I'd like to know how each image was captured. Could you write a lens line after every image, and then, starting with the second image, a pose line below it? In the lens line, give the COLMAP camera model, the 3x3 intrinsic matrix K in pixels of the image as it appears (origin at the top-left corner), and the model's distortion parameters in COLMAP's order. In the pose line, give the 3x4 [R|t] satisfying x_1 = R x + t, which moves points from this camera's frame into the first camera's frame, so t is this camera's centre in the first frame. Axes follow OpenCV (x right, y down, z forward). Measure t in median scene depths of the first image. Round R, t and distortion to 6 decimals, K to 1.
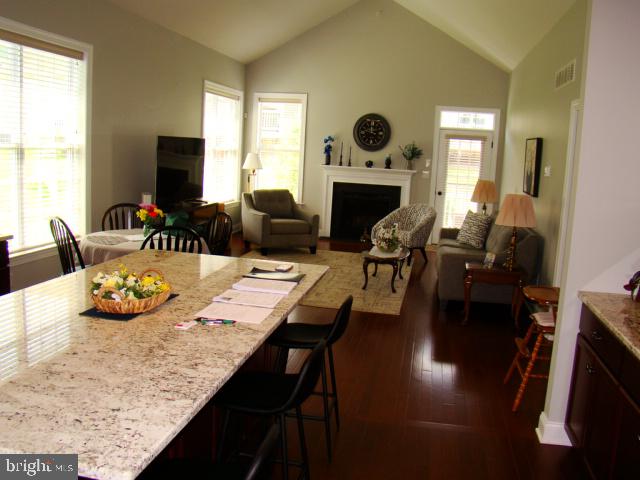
lens RADIAL K [[594.5, 0, 320.0], [0, 594.5, 240.0], [0, 0, 1]] dist [-0.178417, 0.141255]
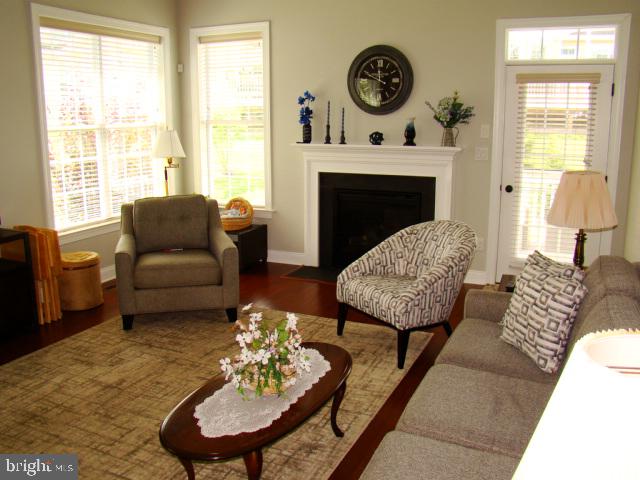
lens RADIAL K [[594.5, 0, 320.0], [0, 594.5, 240.0], [0, 0, 1]] dist [-0.178417, 0.141255]
pose [[0.982789, -0.013247, -0.184256, 0.130851], [0.019115, 0.999364, 0.030110, -0.051552], [0.183740, -0.033113, 0.982417, 0.450684]]
